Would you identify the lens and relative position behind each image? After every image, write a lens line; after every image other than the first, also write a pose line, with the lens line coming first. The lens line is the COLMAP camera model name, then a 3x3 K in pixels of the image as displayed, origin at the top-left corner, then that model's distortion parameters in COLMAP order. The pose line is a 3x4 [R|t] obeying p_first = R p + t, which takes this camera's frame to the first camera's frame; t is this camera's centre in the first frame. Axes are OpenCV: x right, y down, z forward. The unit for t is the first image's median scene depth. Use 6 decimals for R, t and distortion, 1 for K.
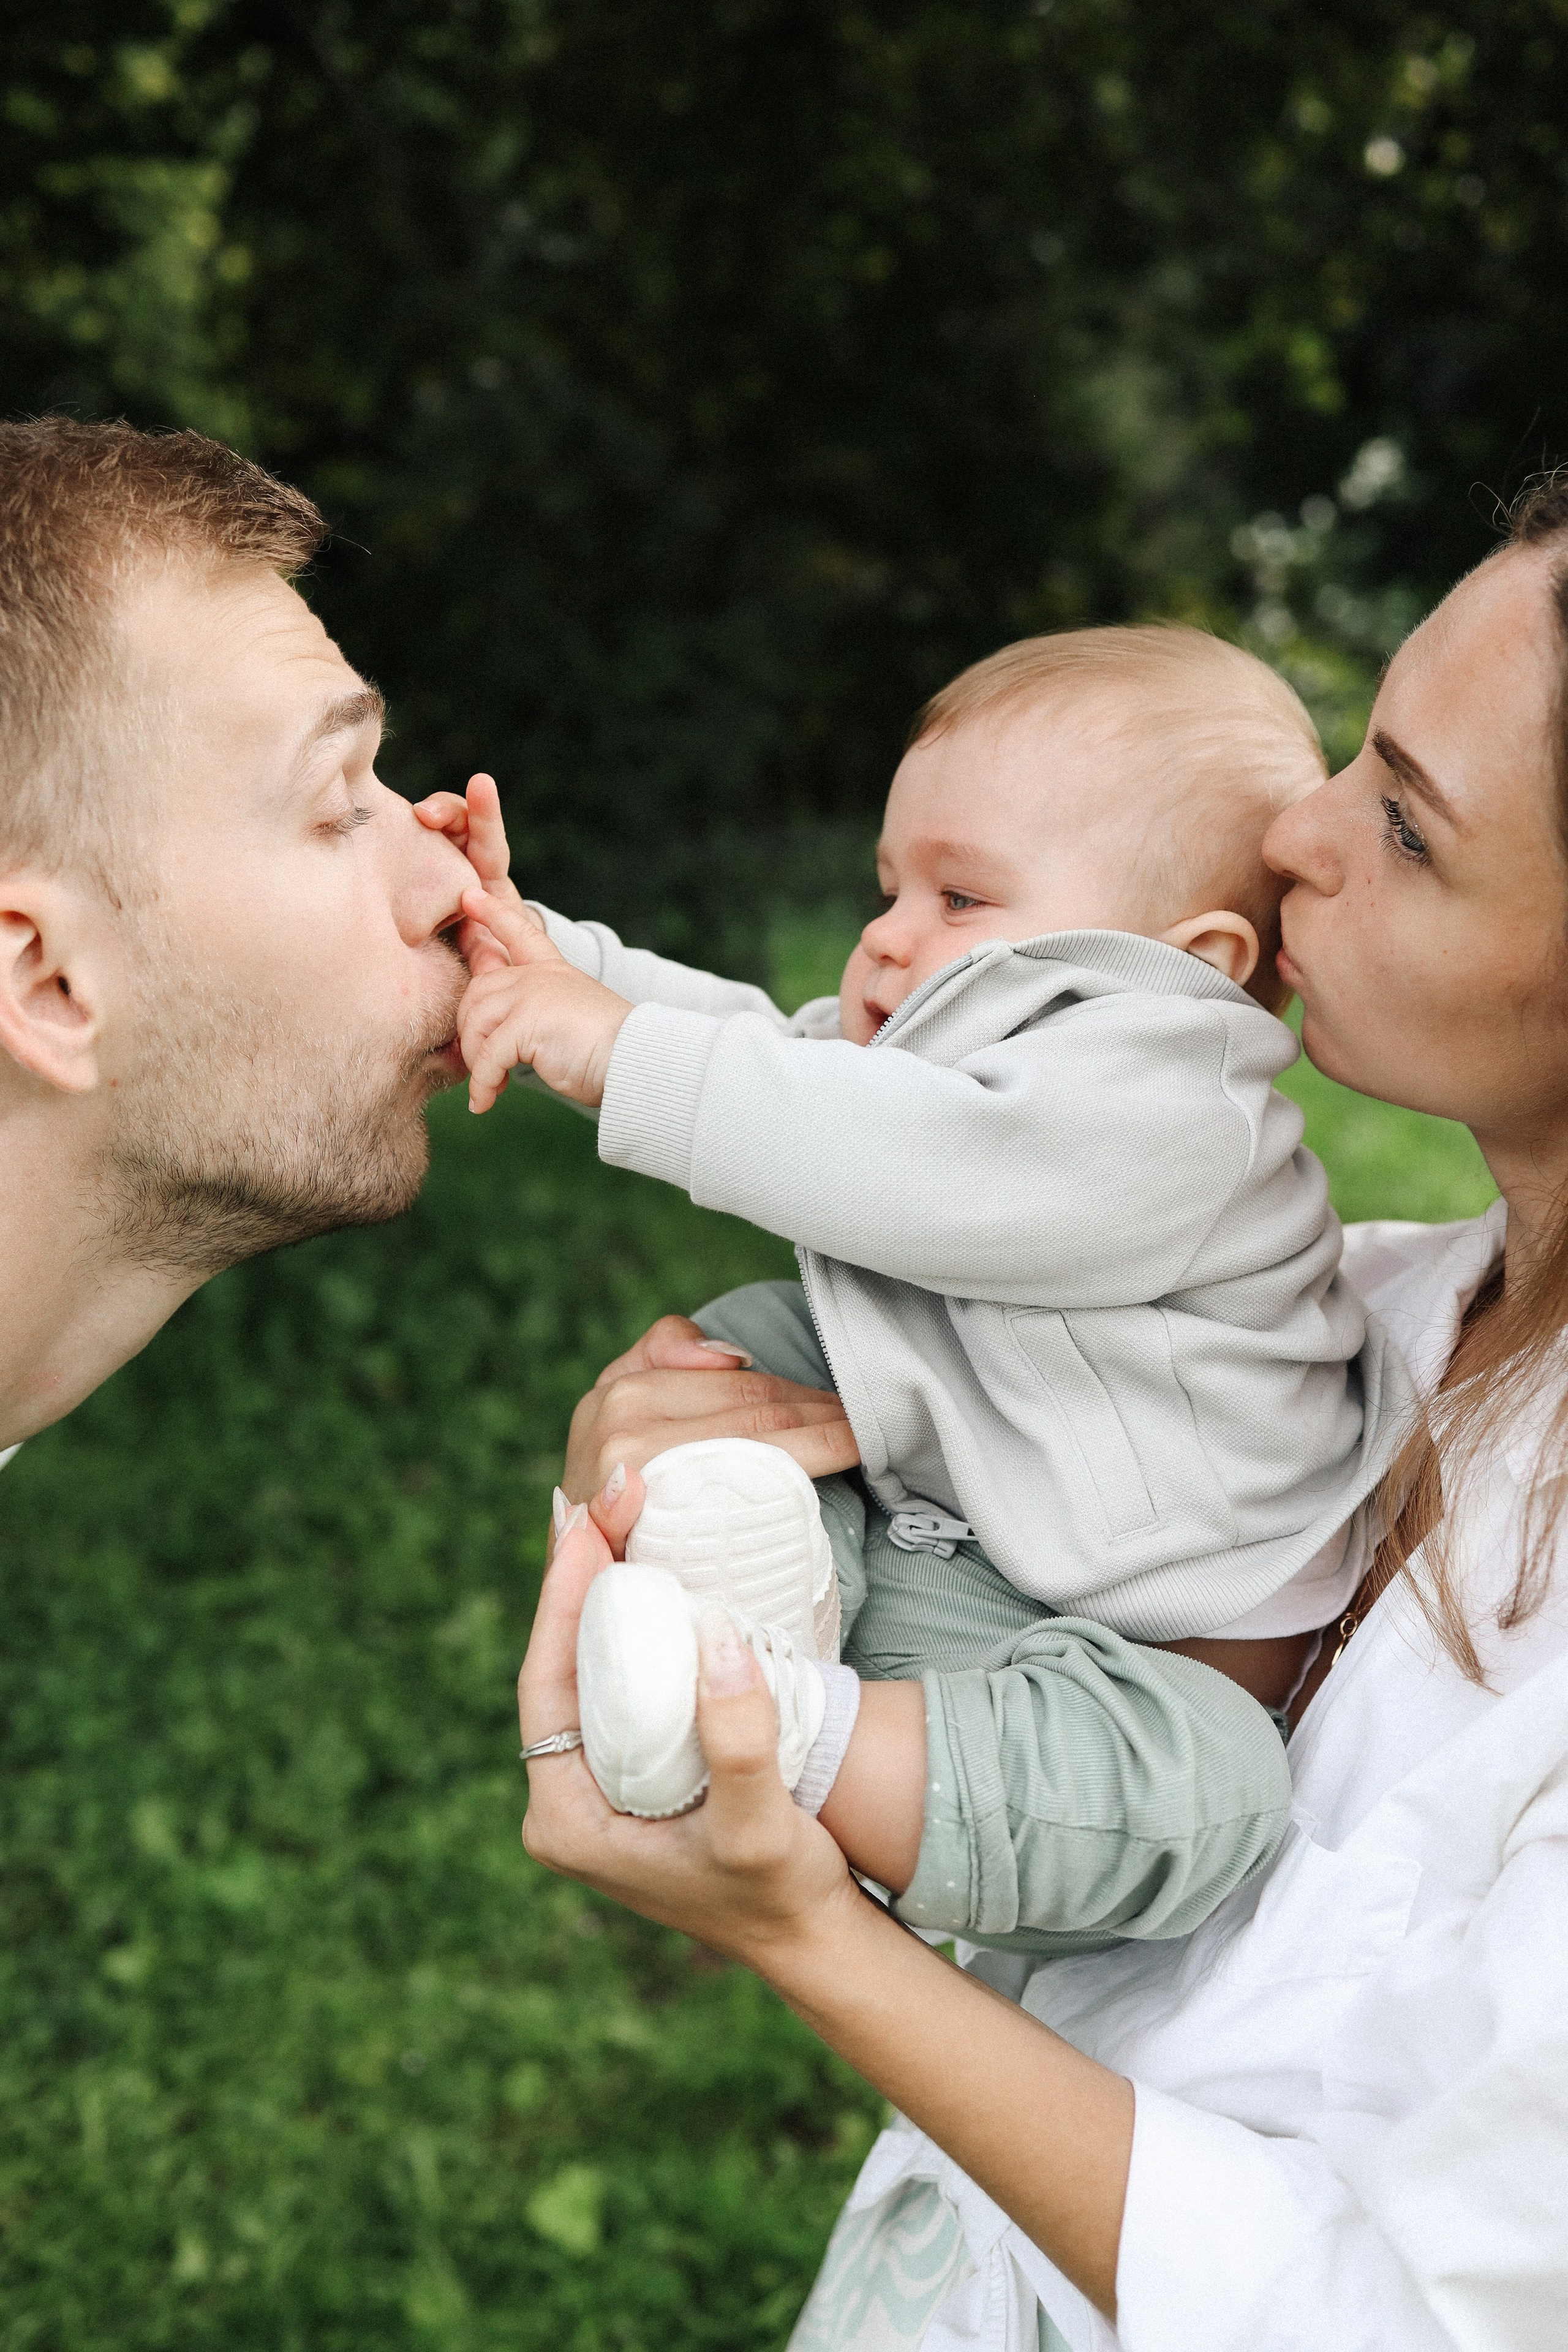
lens RADIAL K [[2282.7, 0, 784.0], [0, 2282.7, 1176.0], [0, 0, 1]] dist [-0.107452, 0.091097]
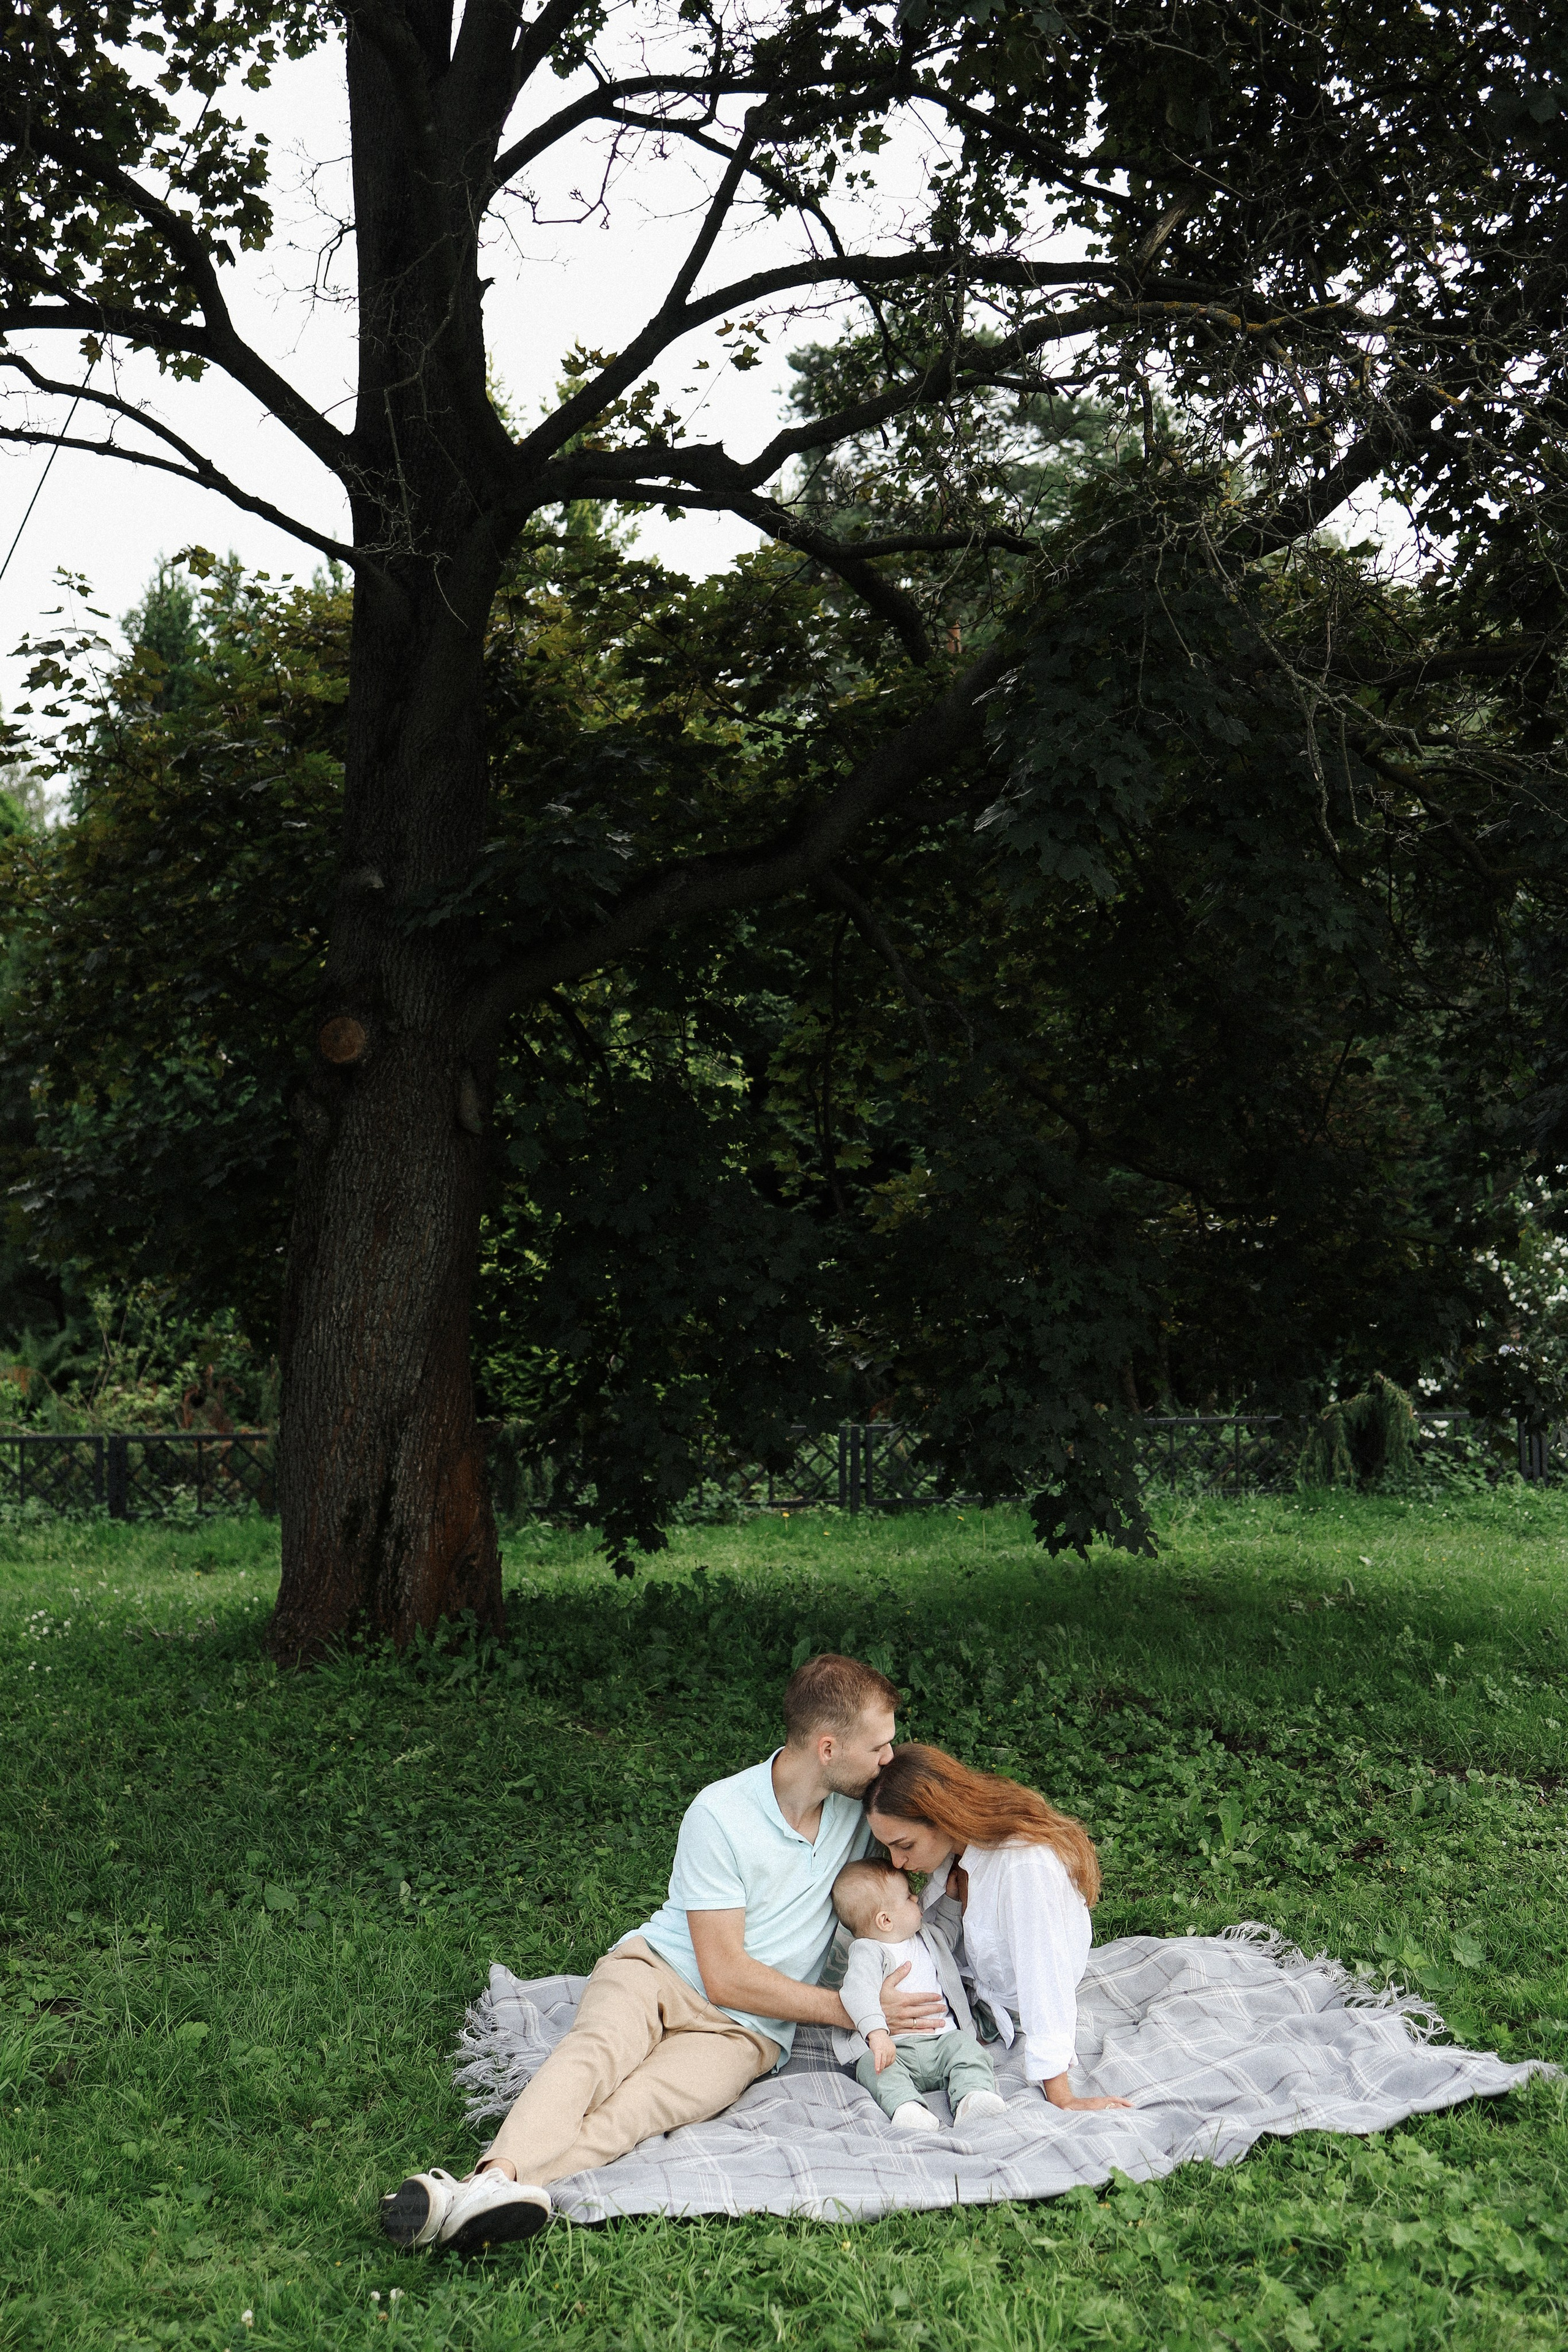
lens RADIAL K [[2282.7, 0, 784.0], [0, 2282.7, 1176.0], [0, 0, 1]] dist [-0.107452, 0.091097]
pose [[0.985922, -0.000054, -0.167206, 0.019295], [-0.043314, 0.965782, -0.255712, 0.161582], [0.161498, 0.259354, 0.952184, -0.807600]]
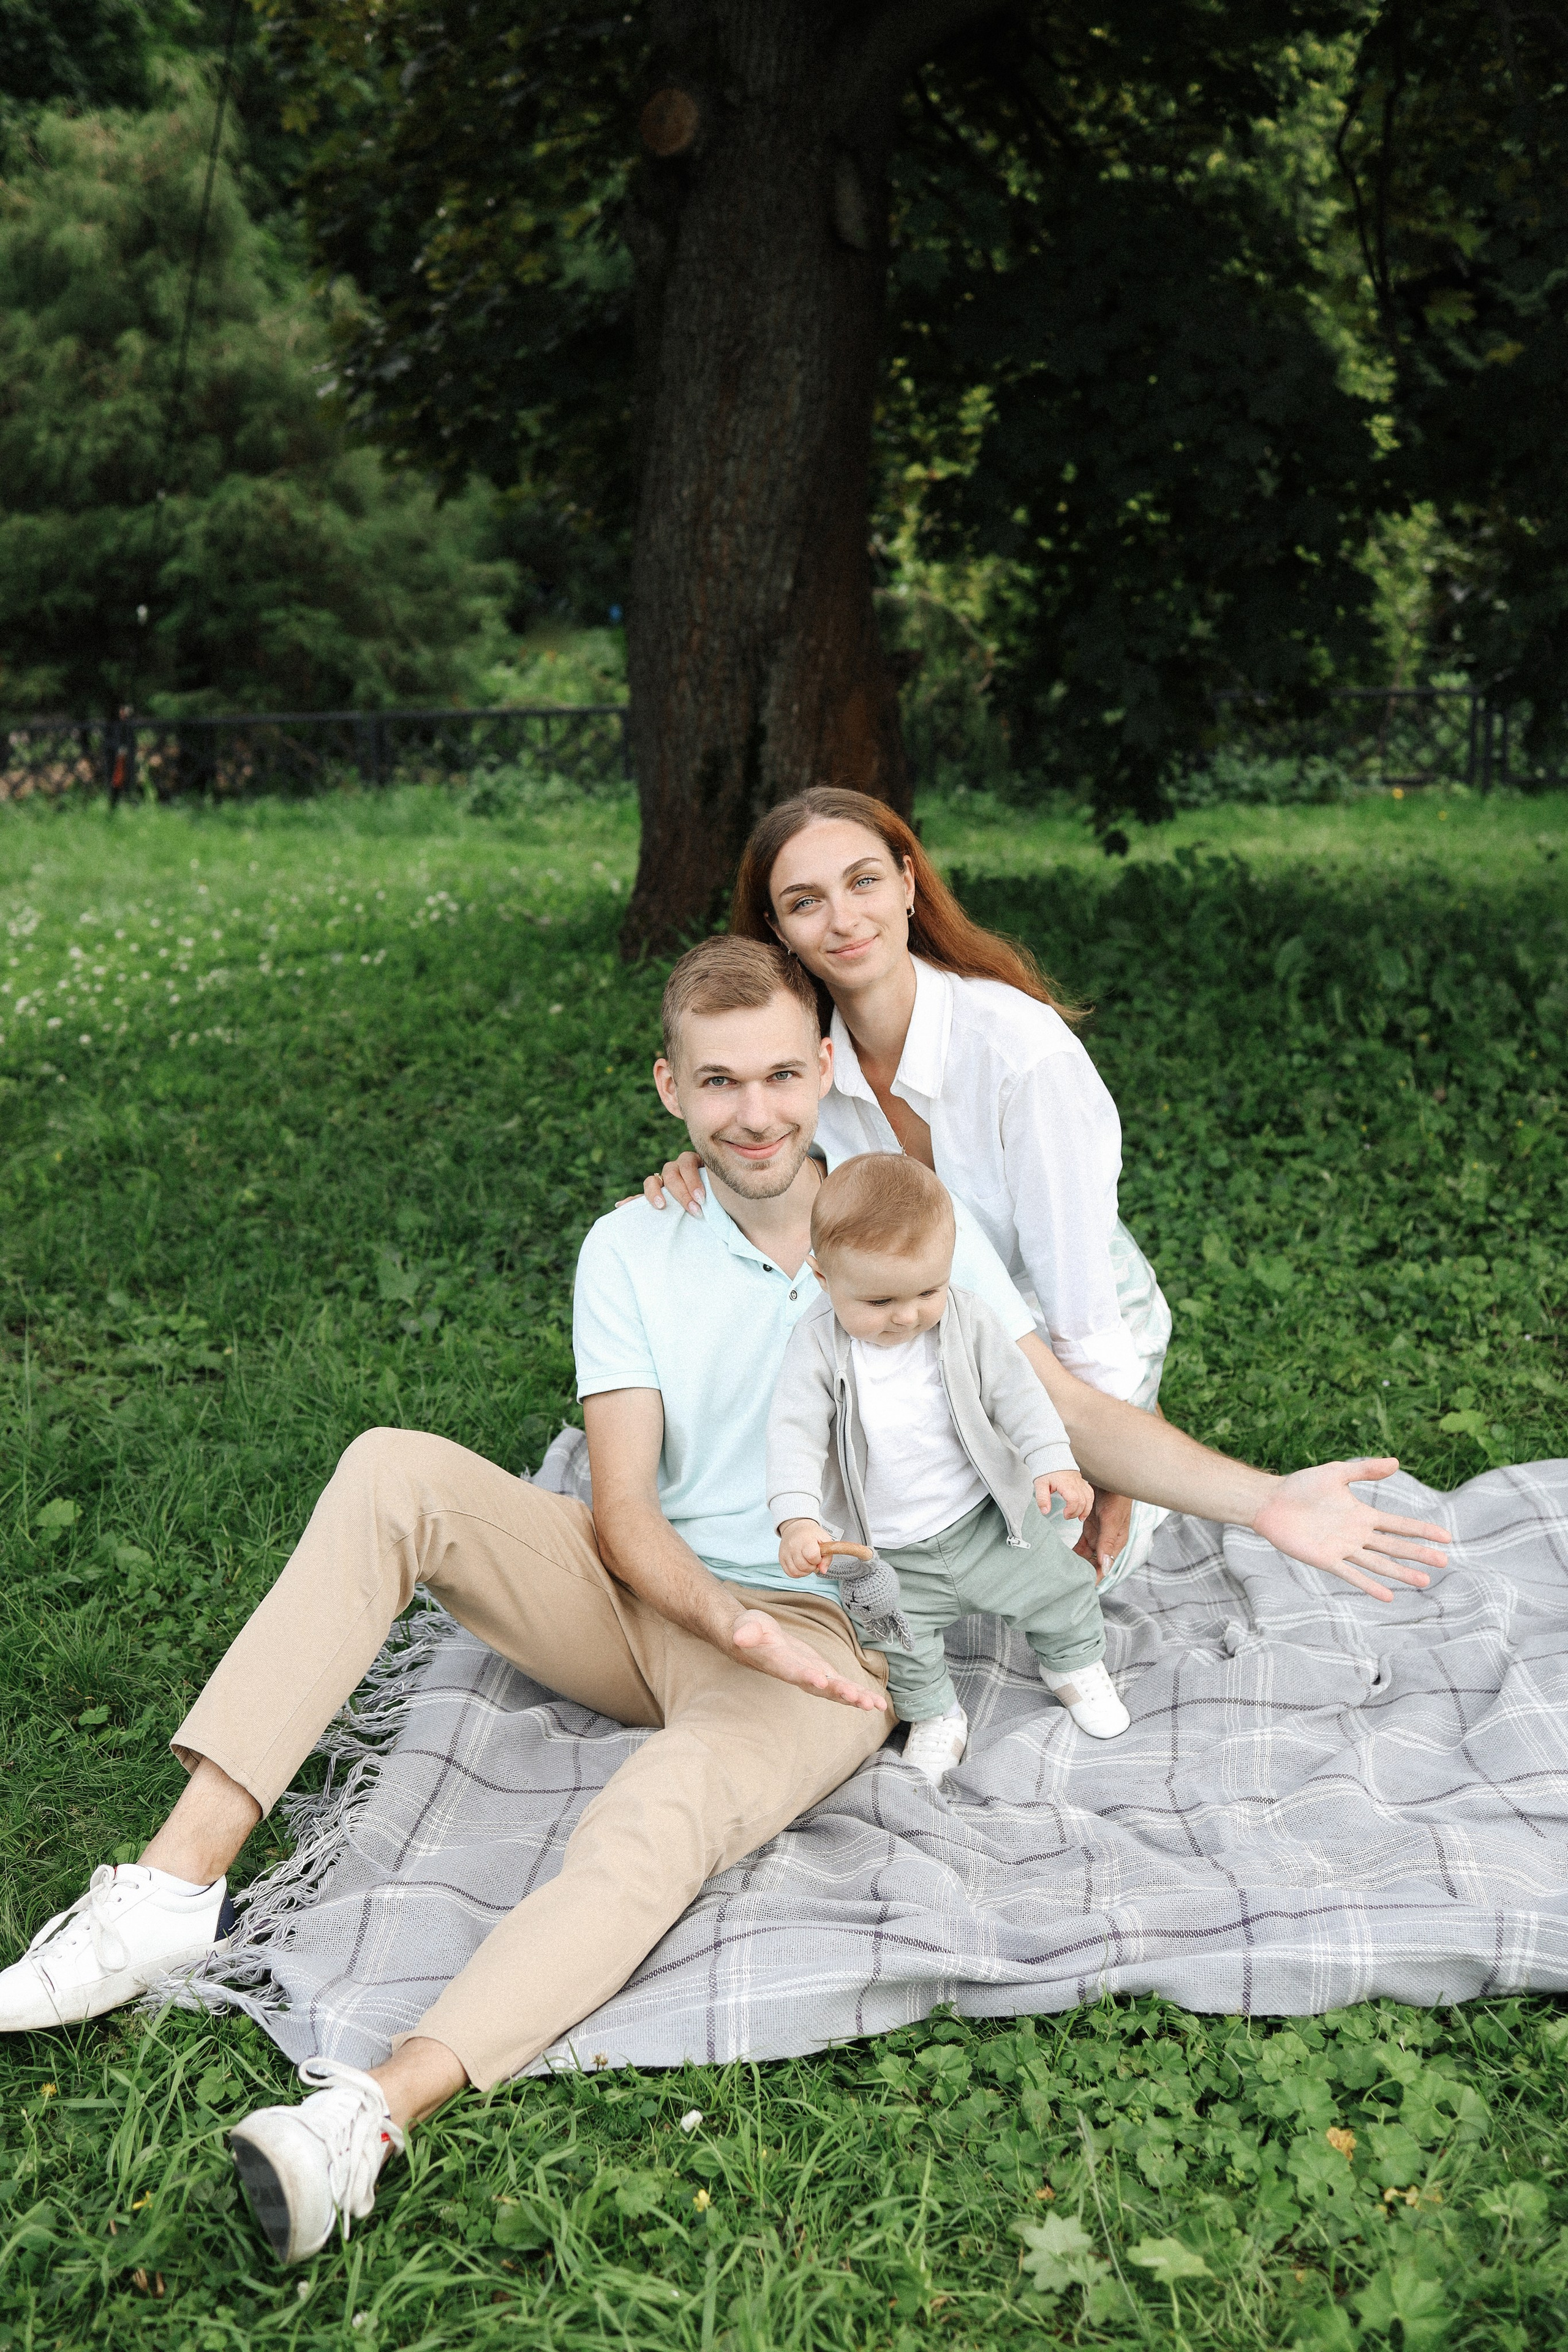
lens RADIAL K [[2282.7, 0, 784.0], [0, 2282.7, 1176.0], [0, 0, 1]] dist [-0.107452, 0.091097]
pose [[0.893338, 0.097616, -0.438655, 0.066994], [-0.076061, 0.994883, 0.066495, 0.125180], [0.442902, -0.026038, 0.896192, -0.273521]]
